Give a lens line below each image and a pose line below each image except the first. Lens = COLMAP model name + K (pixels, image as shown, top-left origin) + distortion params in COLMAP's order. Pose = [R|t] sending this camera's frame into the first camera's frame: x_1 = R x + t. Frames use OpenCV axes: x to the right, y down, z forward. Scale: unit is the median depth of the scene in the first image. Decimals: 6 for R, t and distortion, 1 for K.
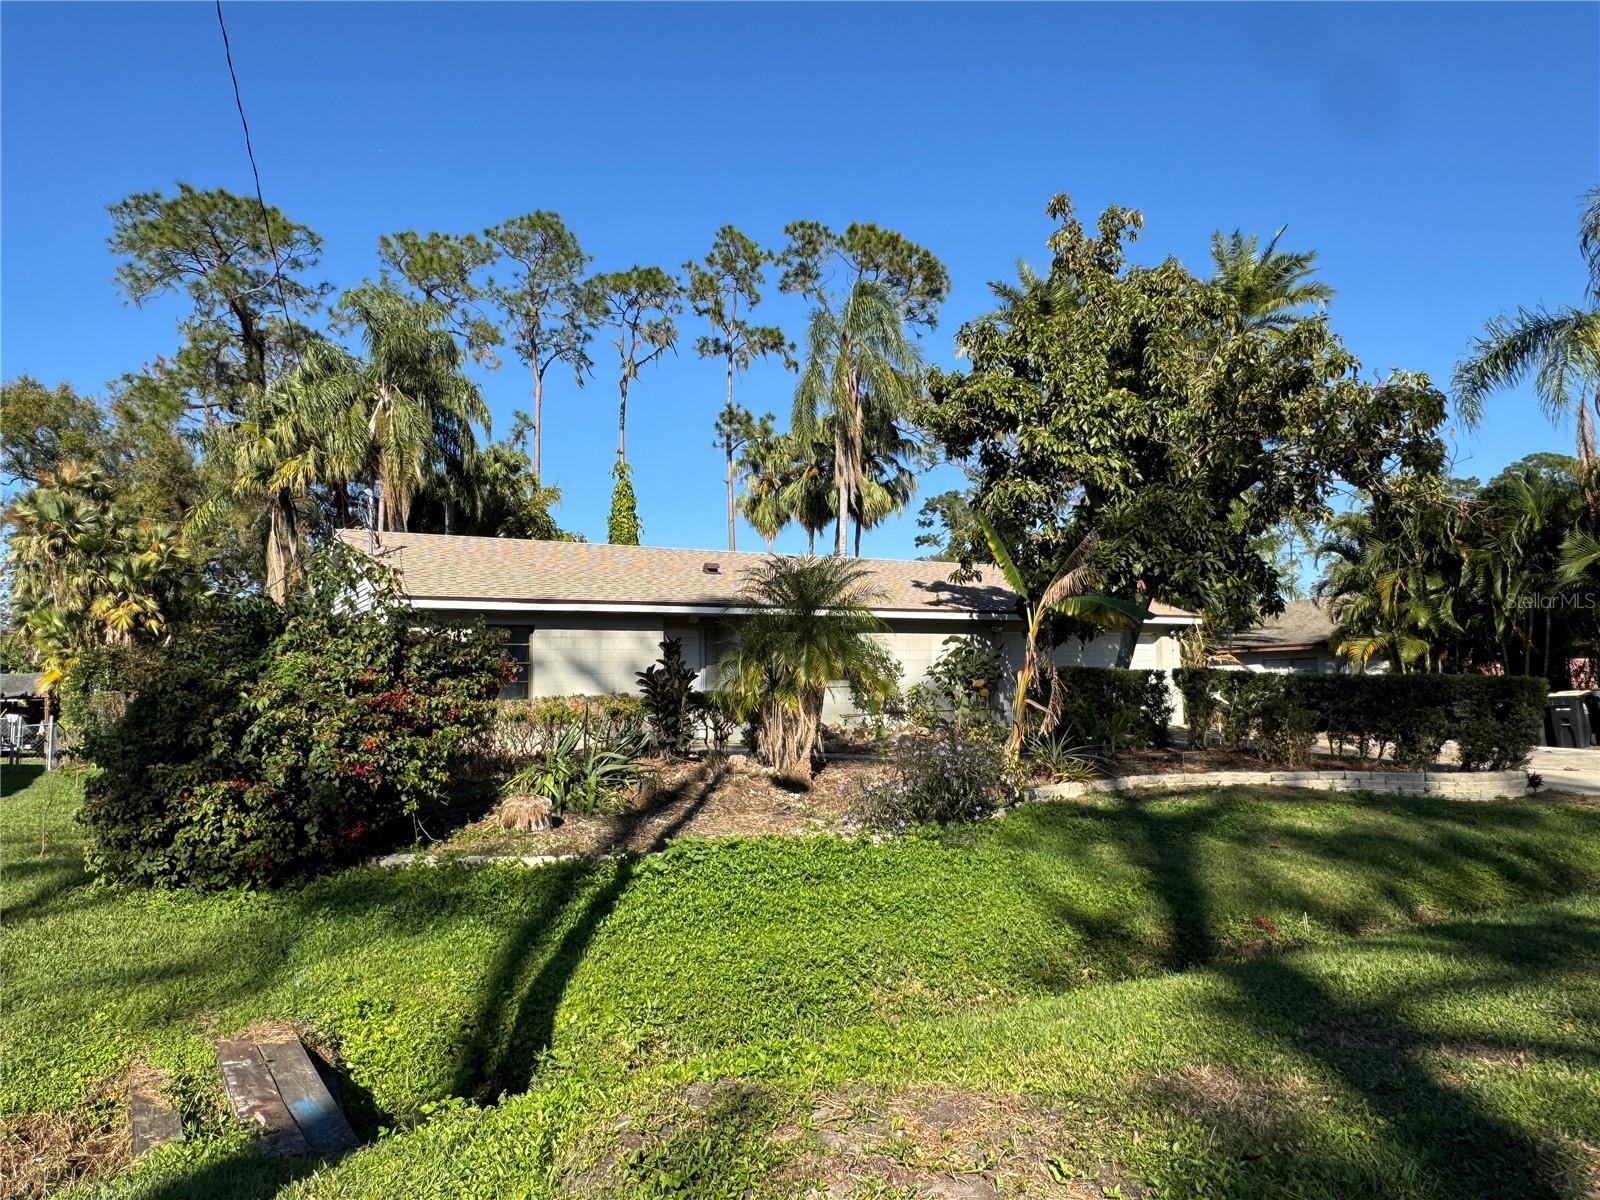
lens RADIAL K [[1068.2, 0, 791.0], [0, 1068.2, 593.5], [0, 0, 1]] dist [-0.002155, 0.003852]
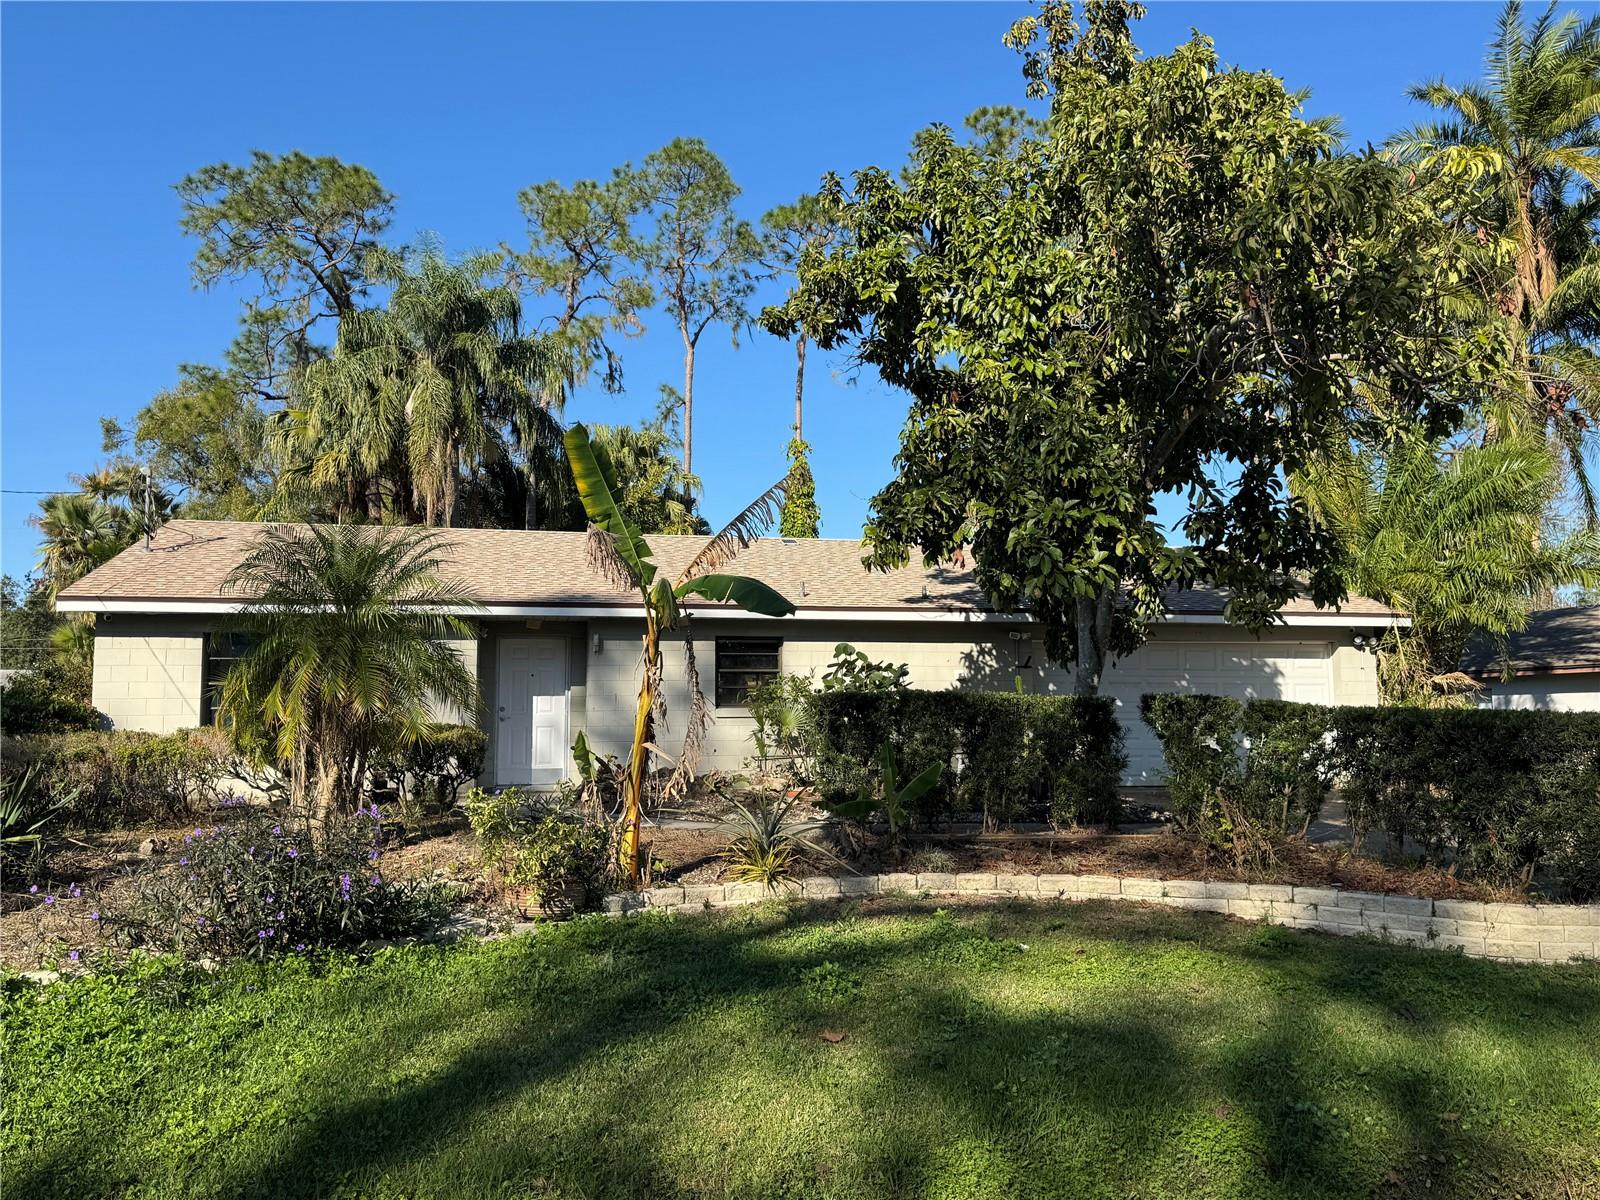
lens RADIAL K [[1247.5, 0, 800.0], [0, 1247.5, 600.0], [0, 0, 1]] dist [0.116532, -0.178619]
pose [[0.952250, -0.016636, -0.304866, 0.145947], [0.015752, 0.999862, -0.005361, 0.006006], [0.304913, 0.000303, 0.952380, 0.094102]]
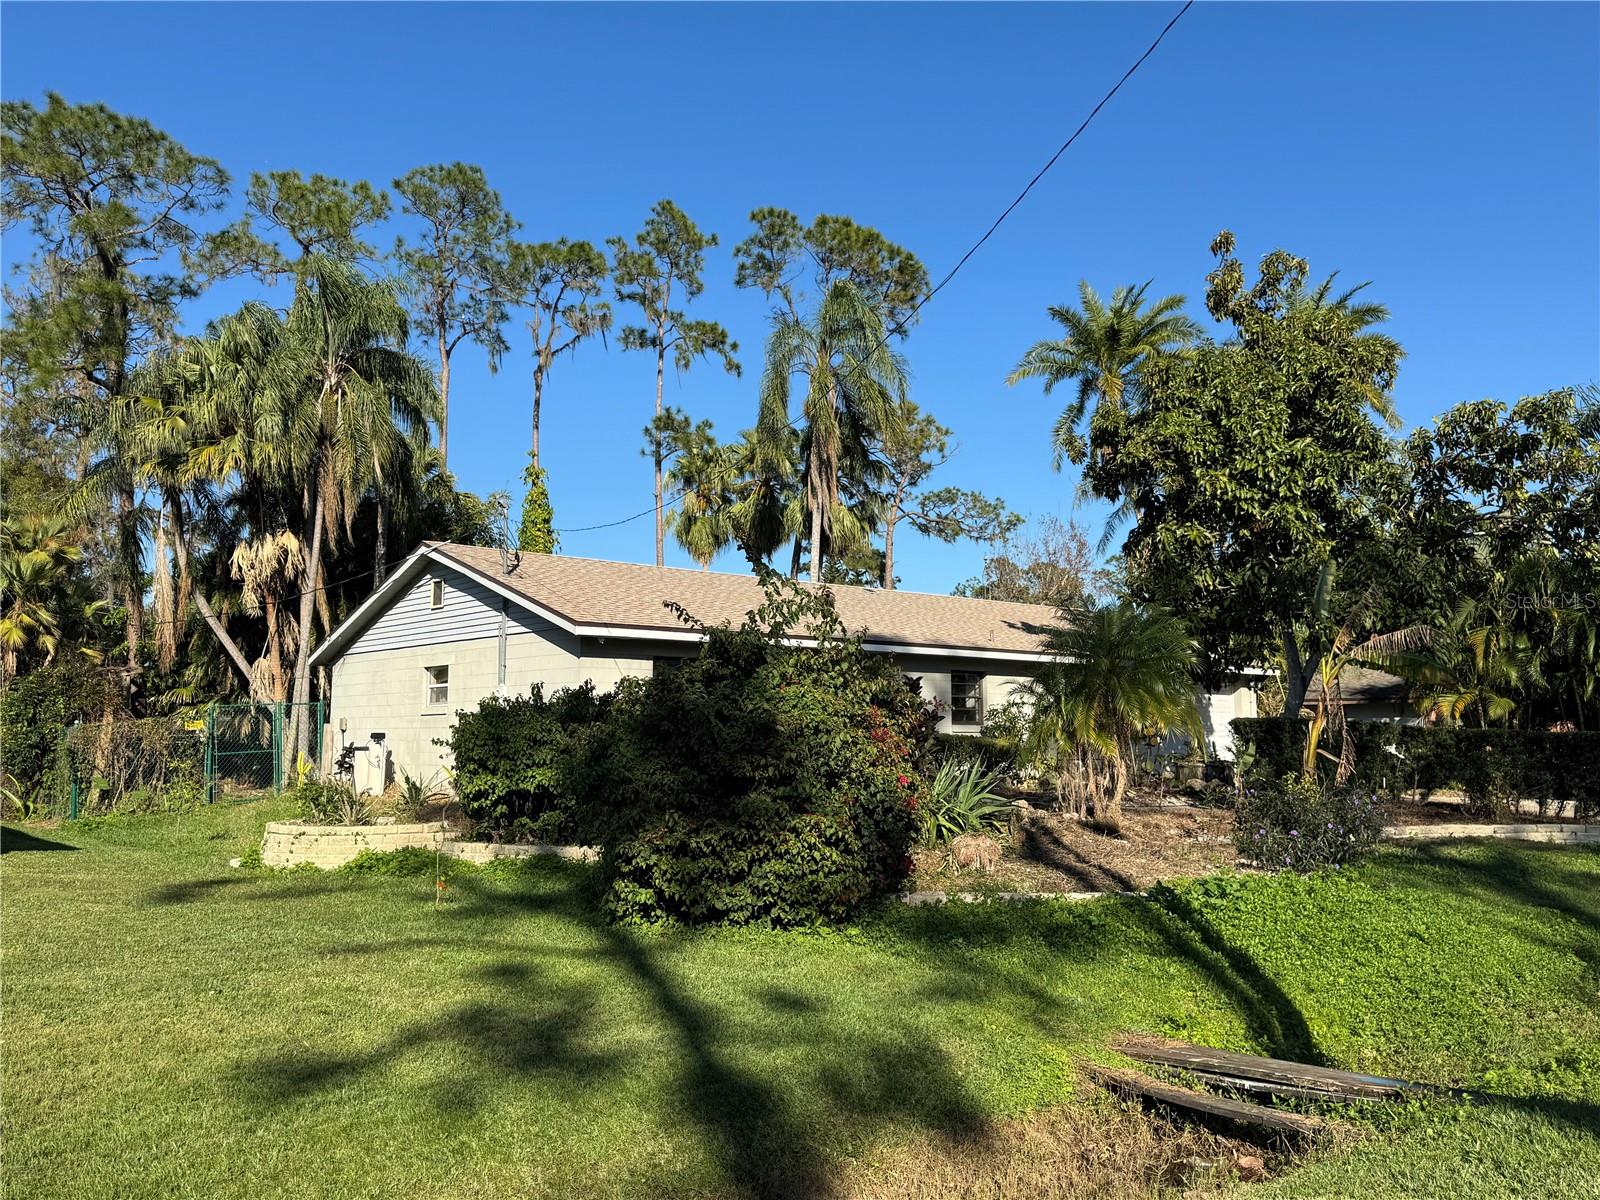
lens RADIAL K [[1247.5, 0, 800.0], [0, 1247.5, 600.0], [0, 0, 1]] dist [0.116532, -0.178619]
pose [[0.983442, 0.036960, 0.177417, -0.134337], [-0.033313, 0.999169, -0.023493, 0.000869], [-0.178137, 0.017194, 0.983855, -0.027630]]
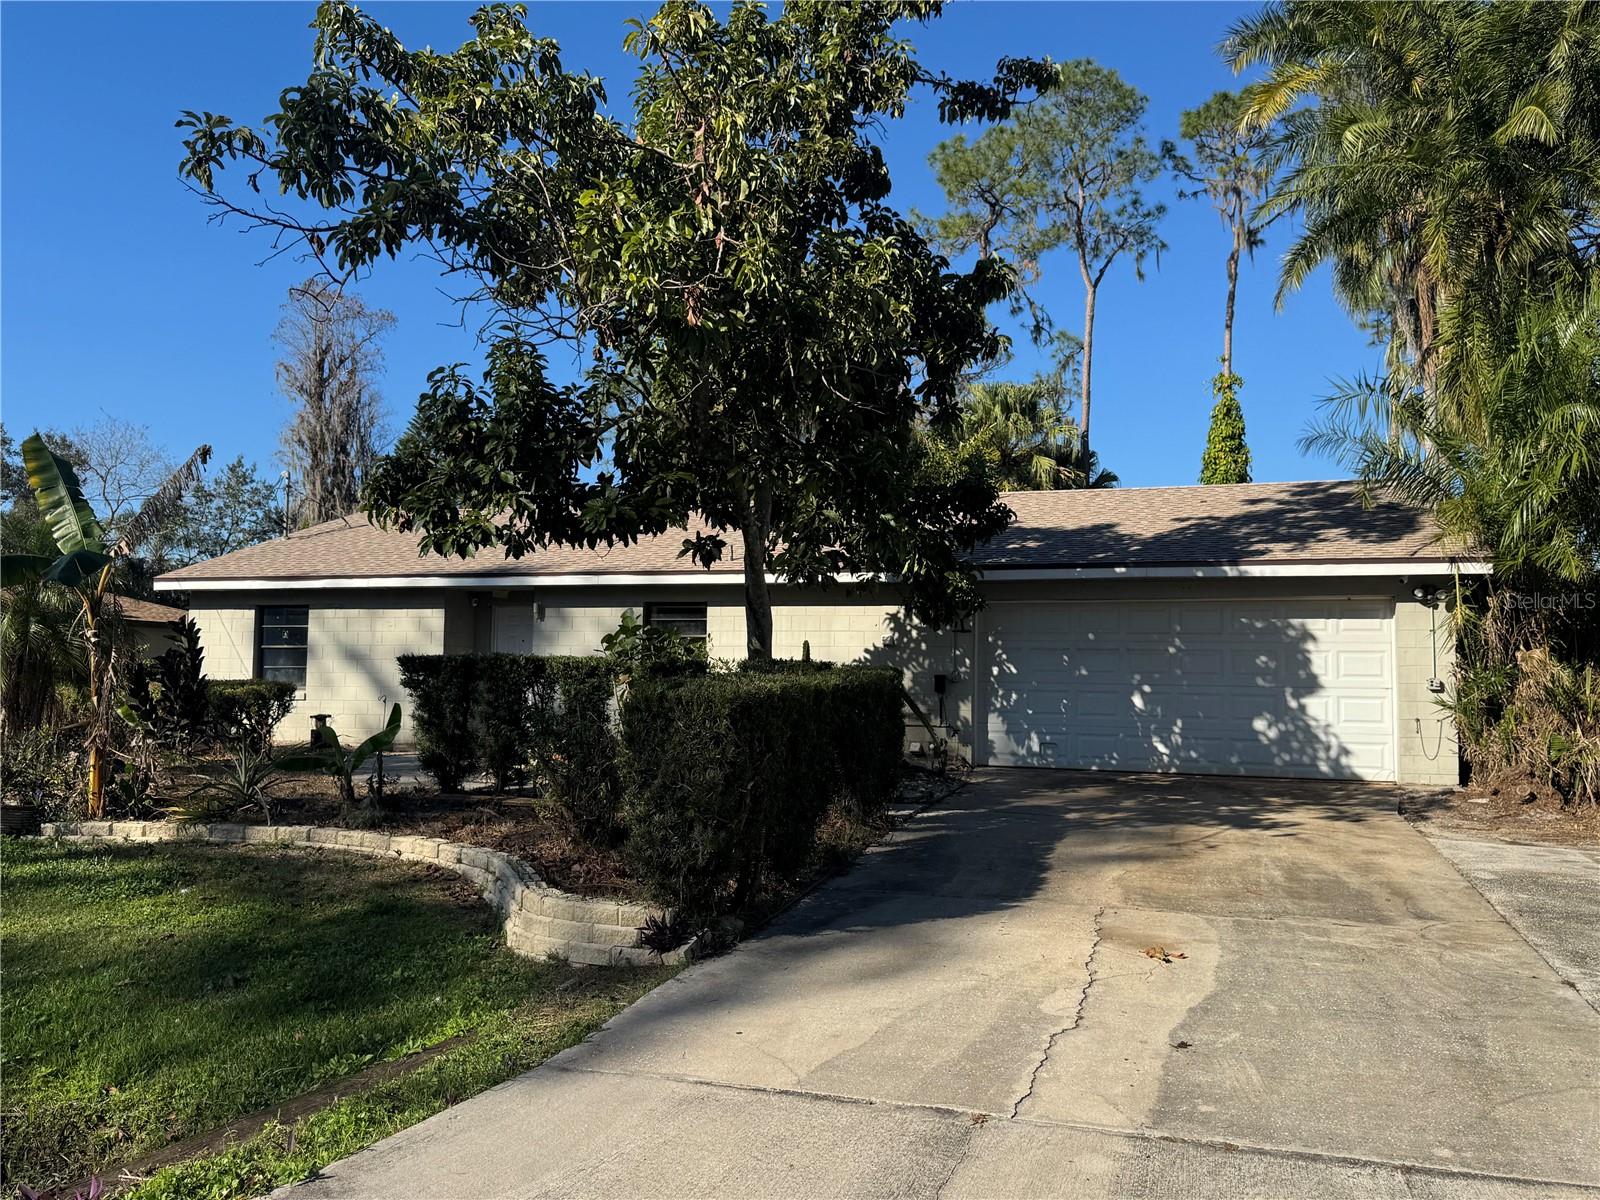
lens RADIAL K [[1298.2, 0, 800.0], [0, 1298.2, 600.0], [0, 0, 1]] dist [0.060113, -0.001767]
pose [[0.664824, -0.021599, -0.746688, 0.332532], [0.040154, 0.999170, 0.006849, 0.012940], [0.745920, -0.034536, 0.665139, 0.211973]]
